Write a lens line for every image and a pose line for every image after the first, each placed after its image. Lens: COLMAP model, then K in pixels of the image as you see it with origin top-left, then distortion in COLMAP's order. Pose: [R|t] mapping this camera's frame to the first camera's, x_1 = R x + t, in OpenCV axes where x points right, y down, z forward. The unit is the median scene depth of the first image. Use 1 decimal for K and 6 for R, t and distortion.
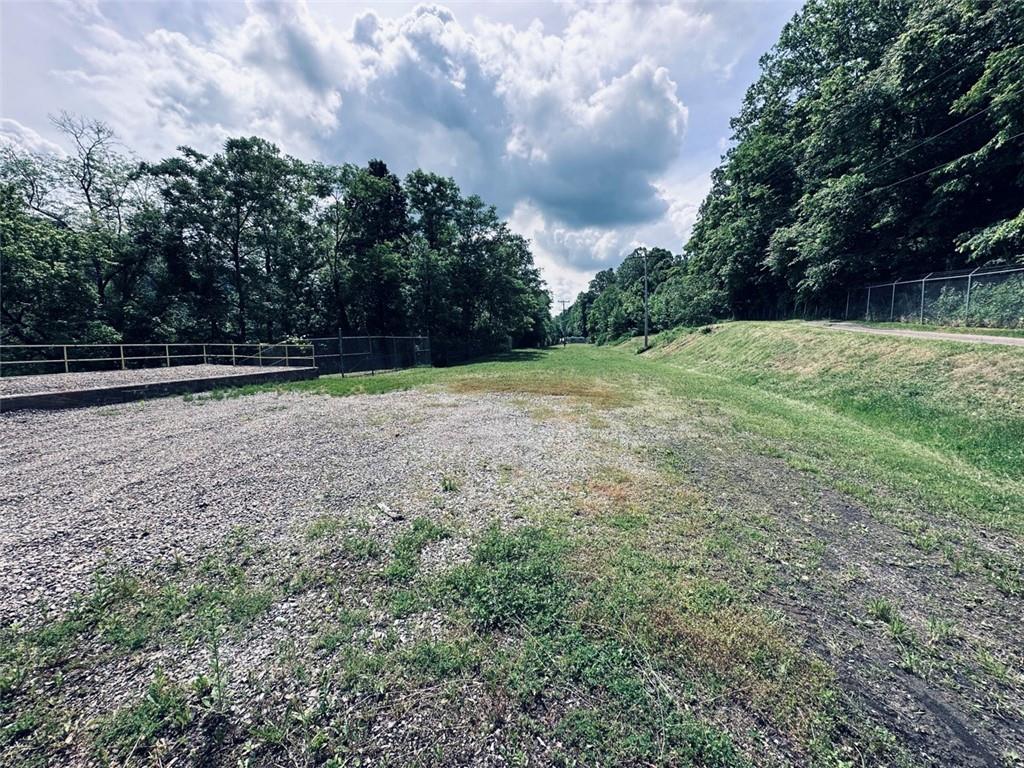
lens RADIAL K [[407.2, 0, 510.6], [0, 407.2, 387.0], [0, 0, 1]] dist [-0.000299, 0.000317]
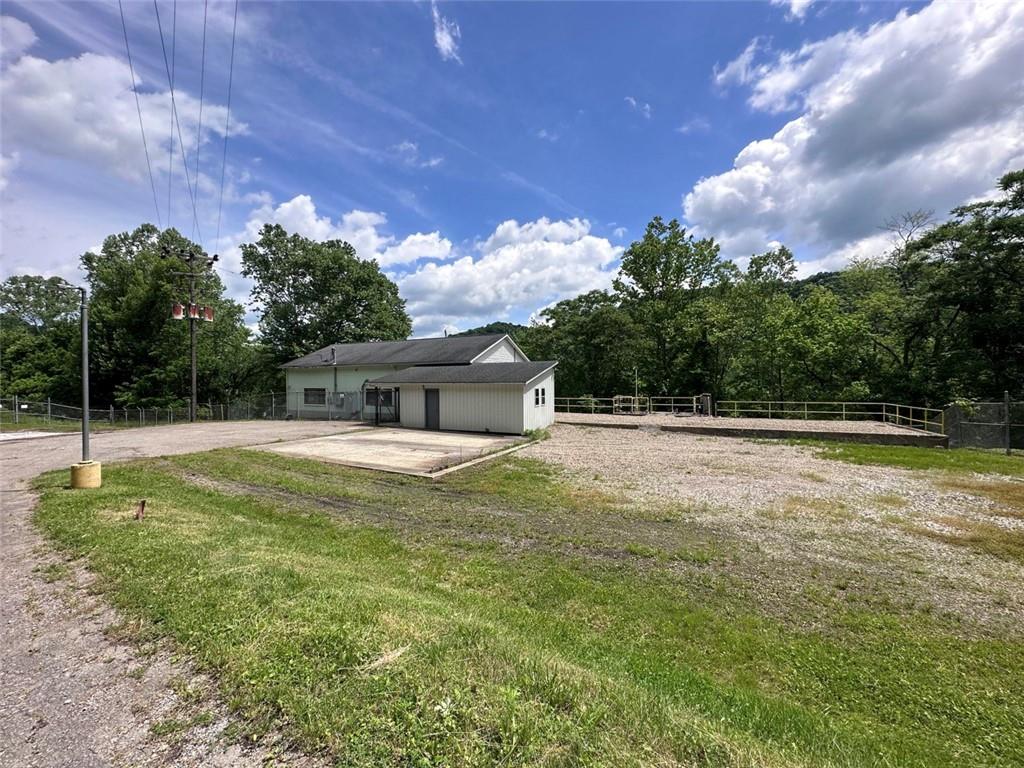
lens RADIAL K [[407.2, 0, 511.9], [0, 407.2, 385.5], [0, 0, 1]] dist [-0.000299, 0.000317]
pose [[-0.233003, 0.001770, -0.972474, 0.272140], [-0.105938, 0.994001, 0.027192, -0.036419], [0.966689, 0.109358, -0.231418, 0.128636]]
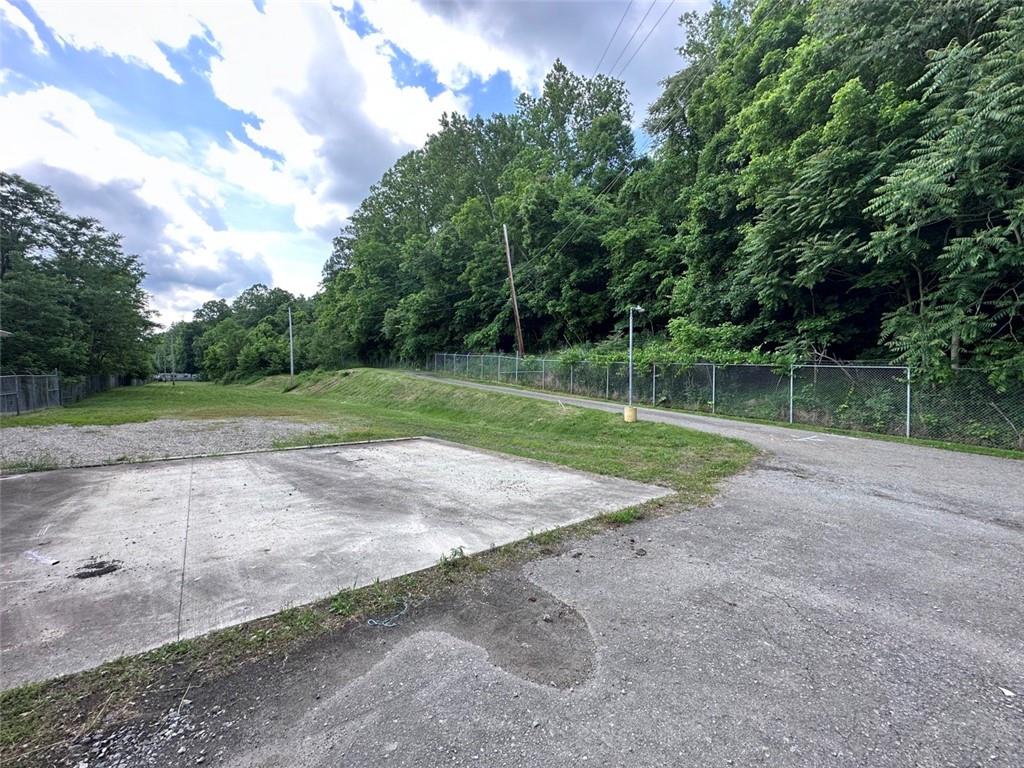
lens RADIAL K [[407.2, 0, 509.9], [0, 407.2, 382.1], [0, 0, 1]] dist [-0.000299, 0.000317]
pose [[0.643414, 0.007883, 0.765478, -0.174725], [0.073216, 0.994729, -0.071785, 0.020970], [-0.762009, 0.102232, 0.639445, -0.236858]]
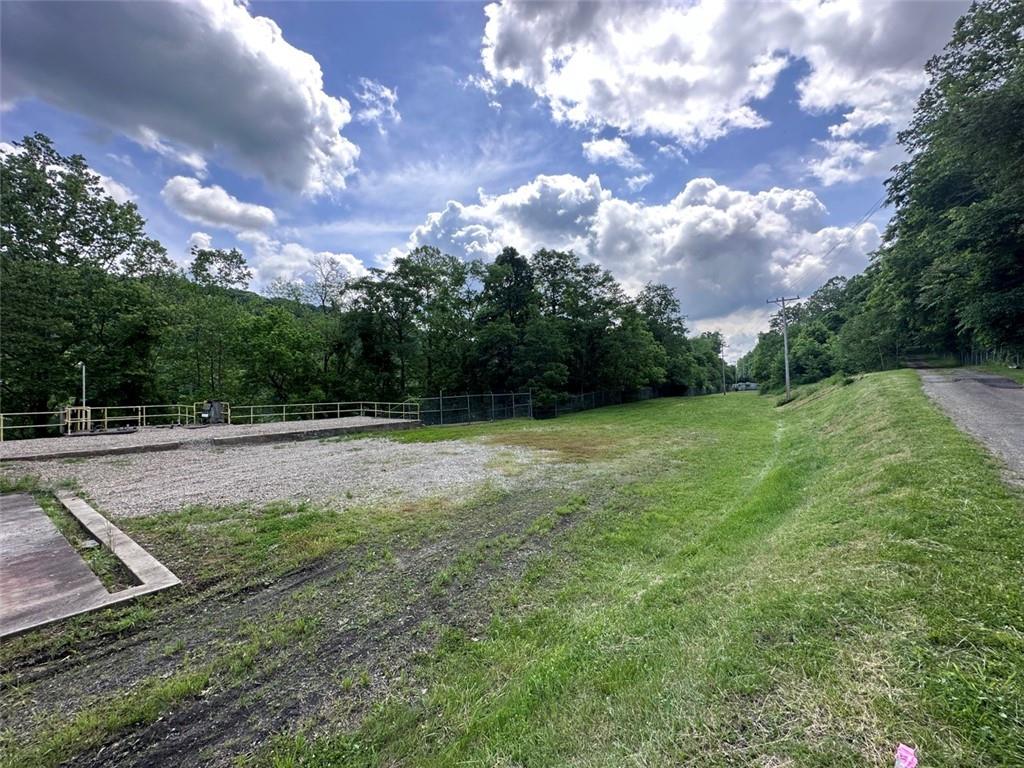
lens RADIAL K [[407.2, 0, 509.2], [0, 407.2, 386.5], [0, 0, 1]] dist [-0.000299, 0.000317]
pose [[0.914440, -0.012134, -0.404539, 0.157209], [-0.034279, 0.993637, -0.107290, -0.010597], [0.403267, 0.111977, 0.908205, -0.059448]]
